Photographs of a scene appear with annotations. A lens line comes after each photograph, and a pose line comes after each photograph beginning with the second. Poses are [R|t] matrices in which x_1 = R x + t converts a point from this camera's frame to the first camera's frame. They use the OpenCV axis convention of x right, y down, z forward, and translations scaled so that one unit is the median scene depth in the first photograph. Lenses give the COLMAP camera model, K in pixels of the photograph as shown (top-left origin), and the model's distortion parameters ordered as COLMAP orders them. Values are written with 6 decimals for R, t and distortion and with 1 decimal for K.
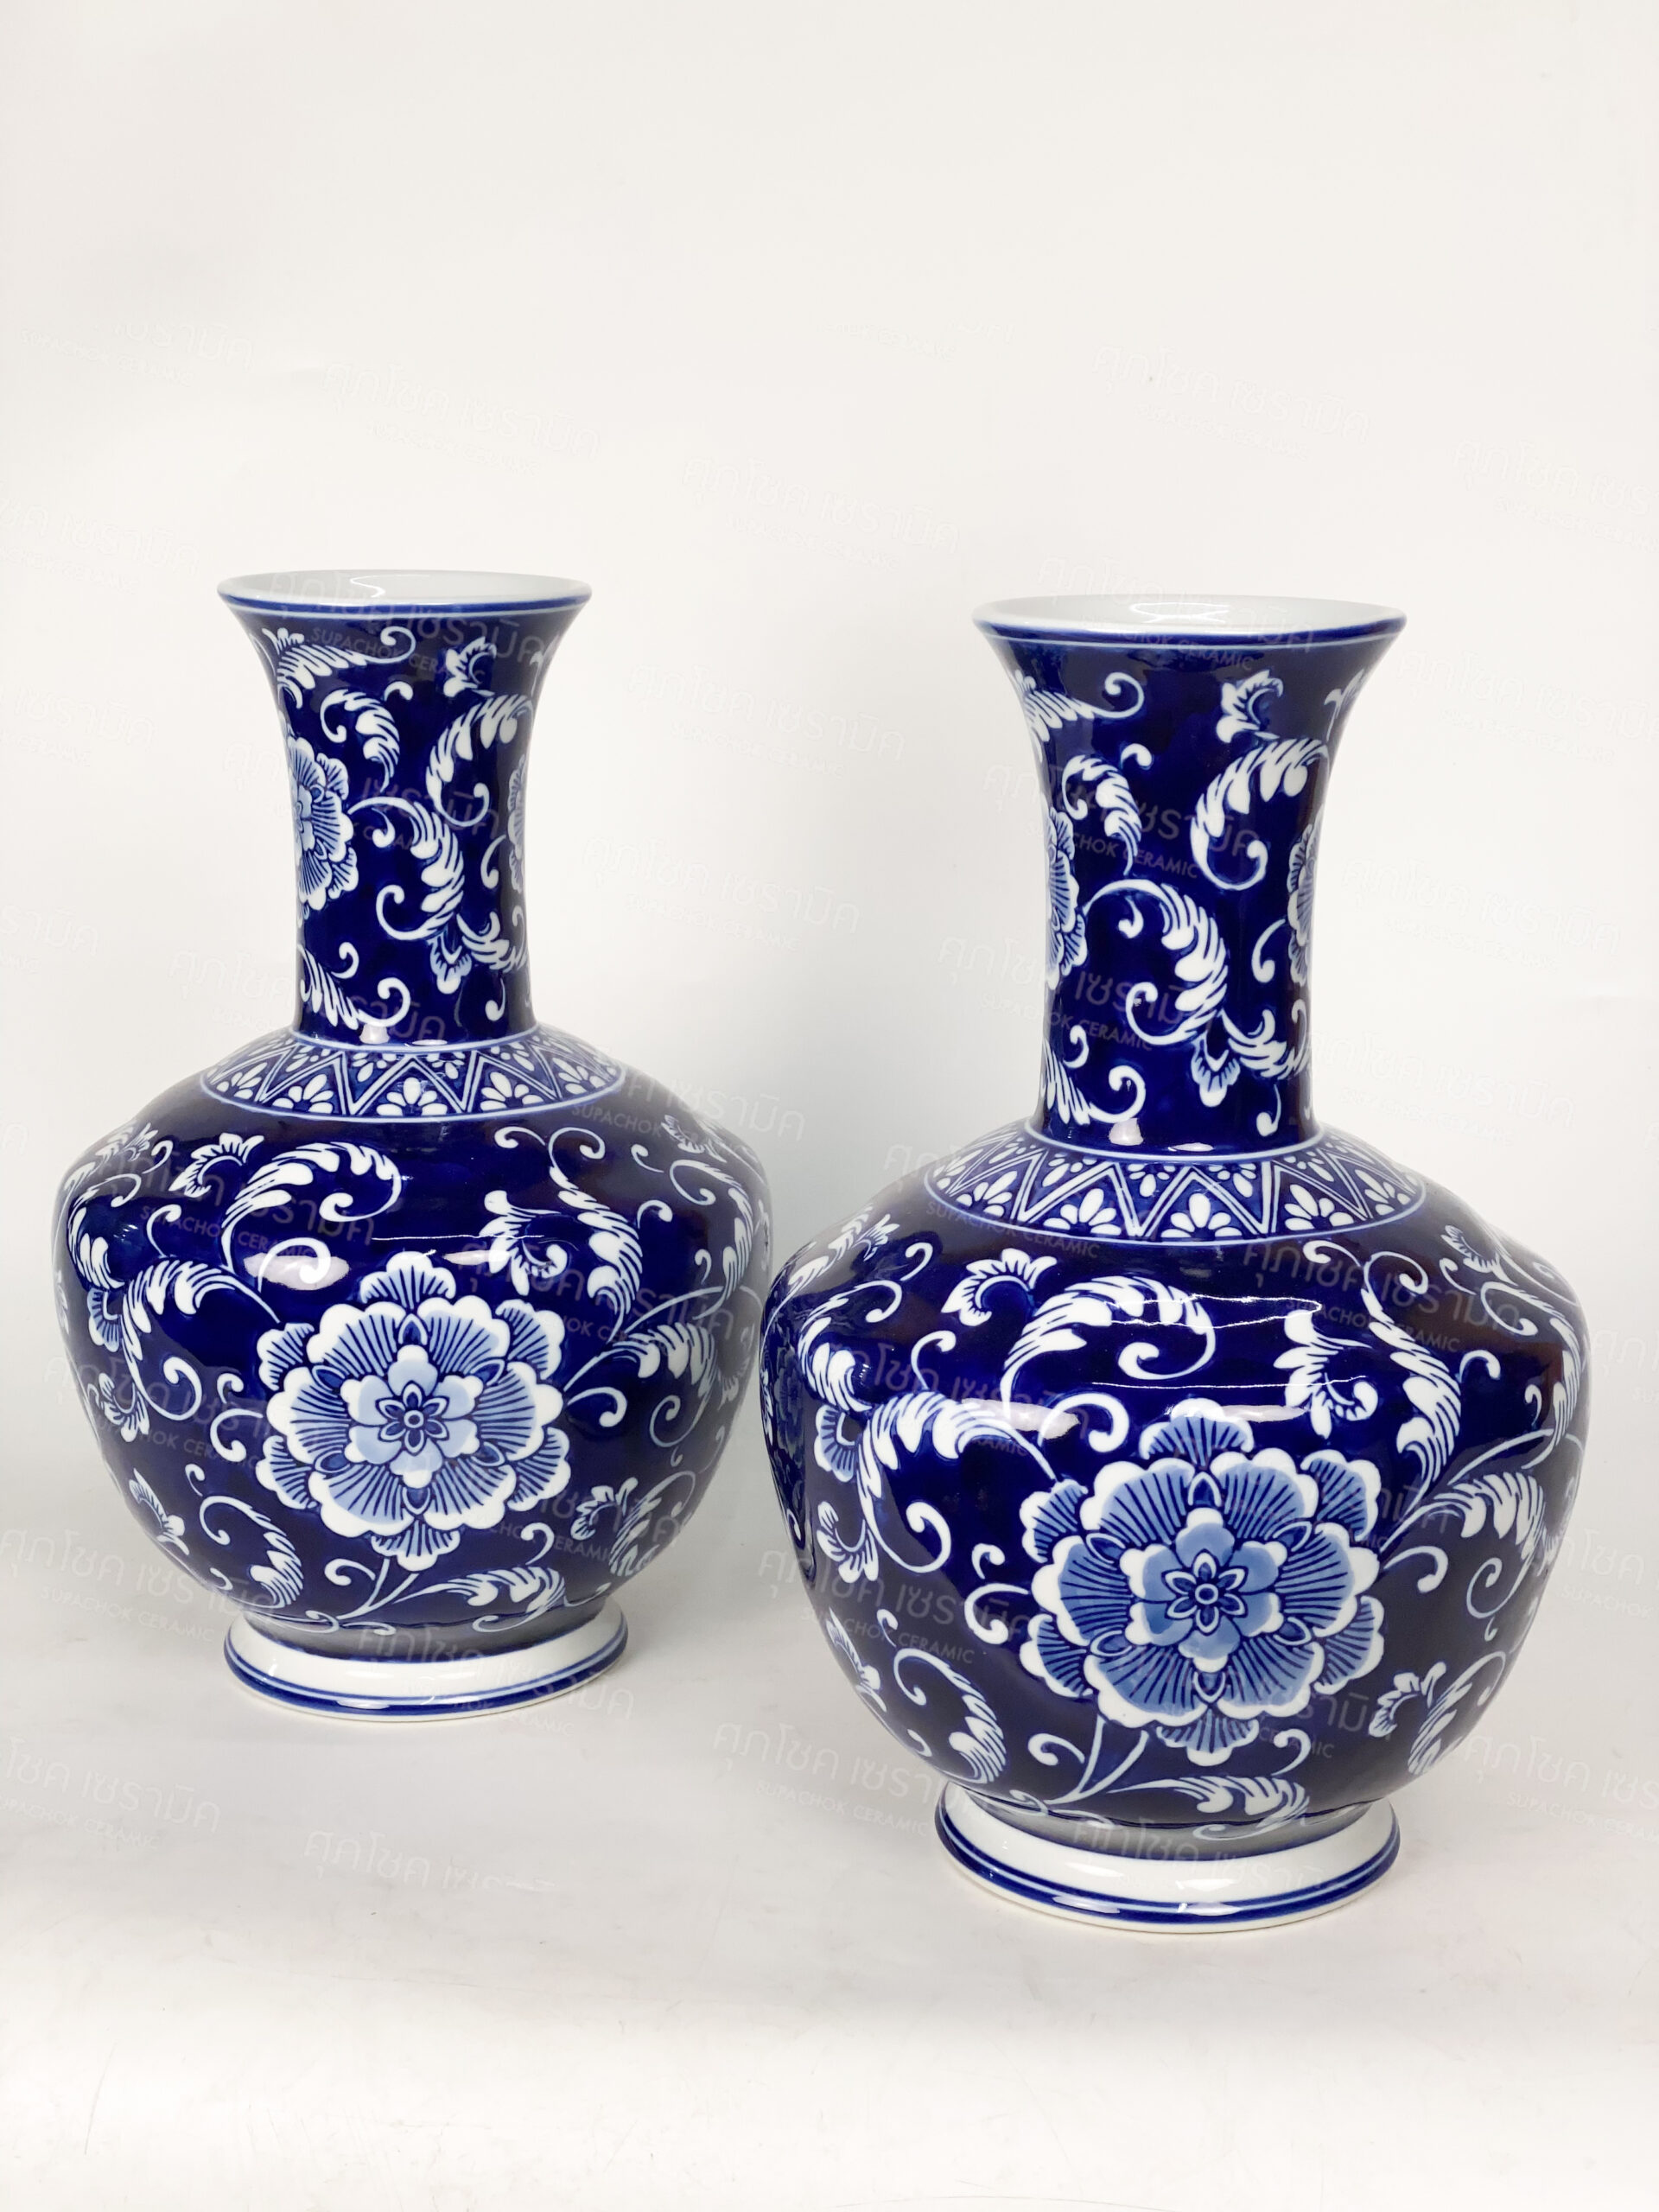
lens RADIAL K [[3319.6, 0, 829.5], [0, 3319.6, 1106.0], [0, 0, 1]] dist [0.004544, 1.045668]
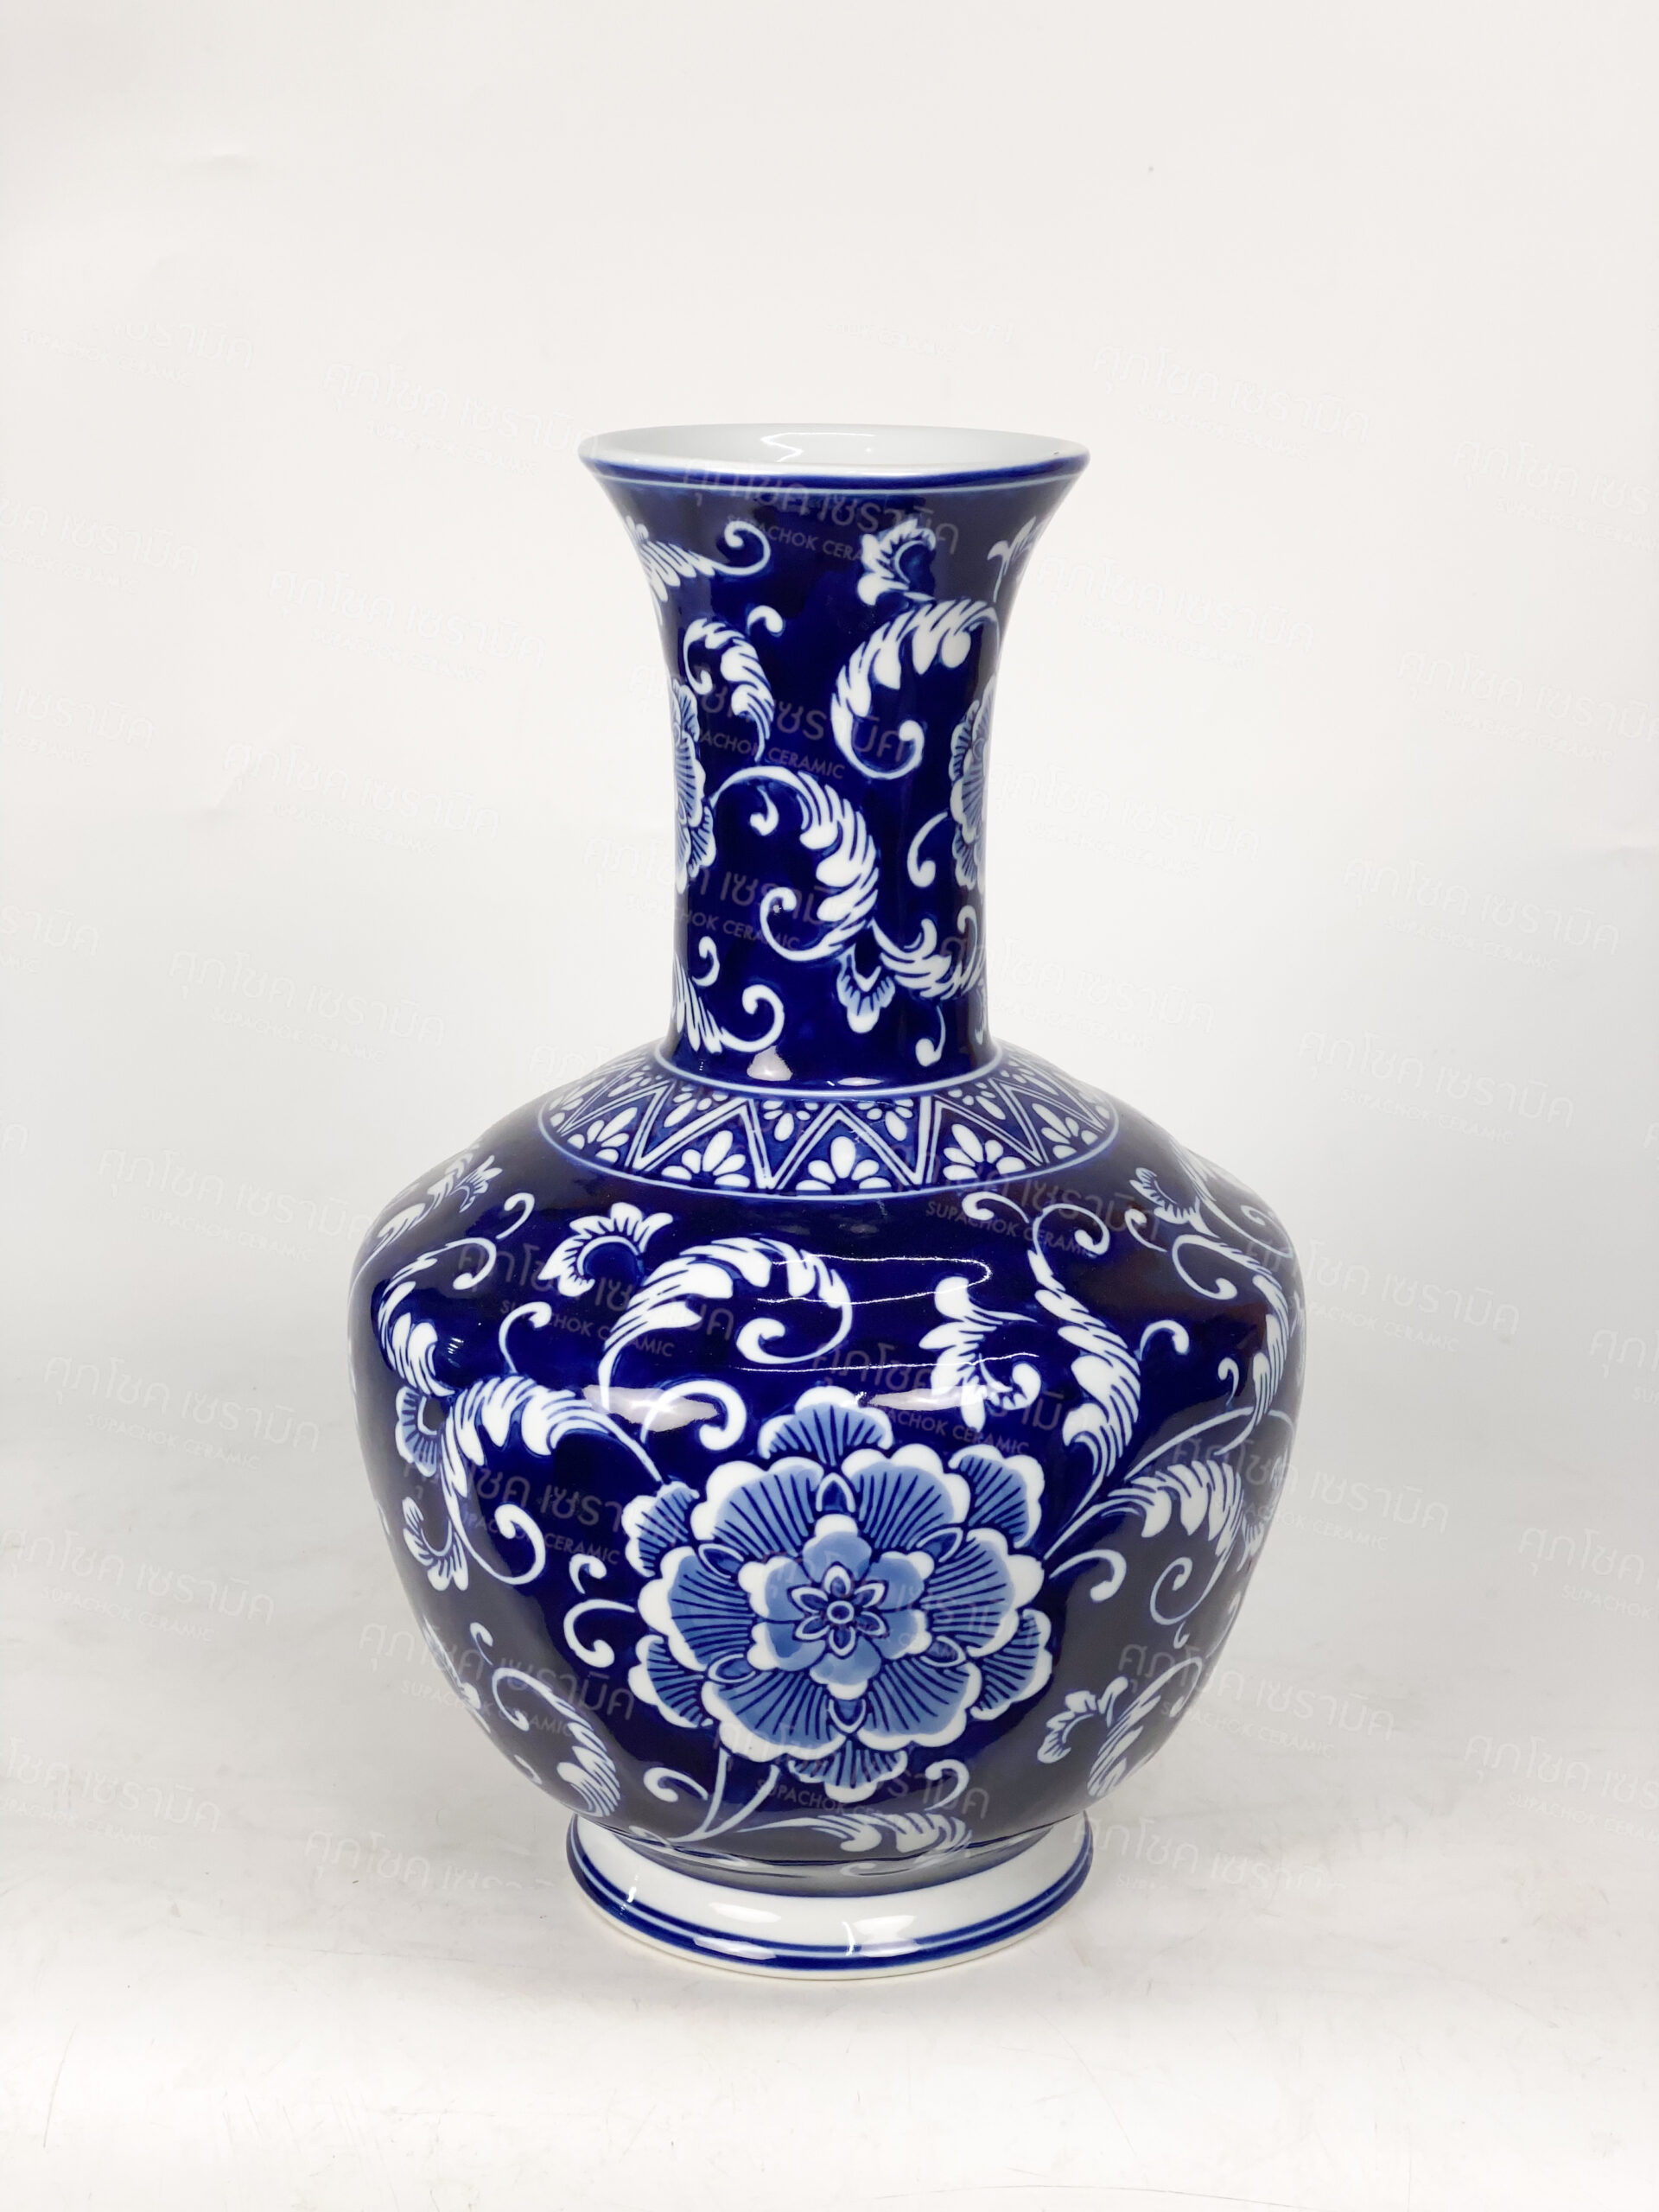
lens RADIAL K [[3315.4, 0, 829.5], [0, 3315.4, 1106.0], [0, 0, 1]] dist [0.063922, 0.014619]
pose [[0.999310, -0.004120, 0.036909, 0.076865], [0.002014, 0.998376, 0.056927, -0.030210], [-0.037083, -0.056813, 0.997696, 0.152050]]
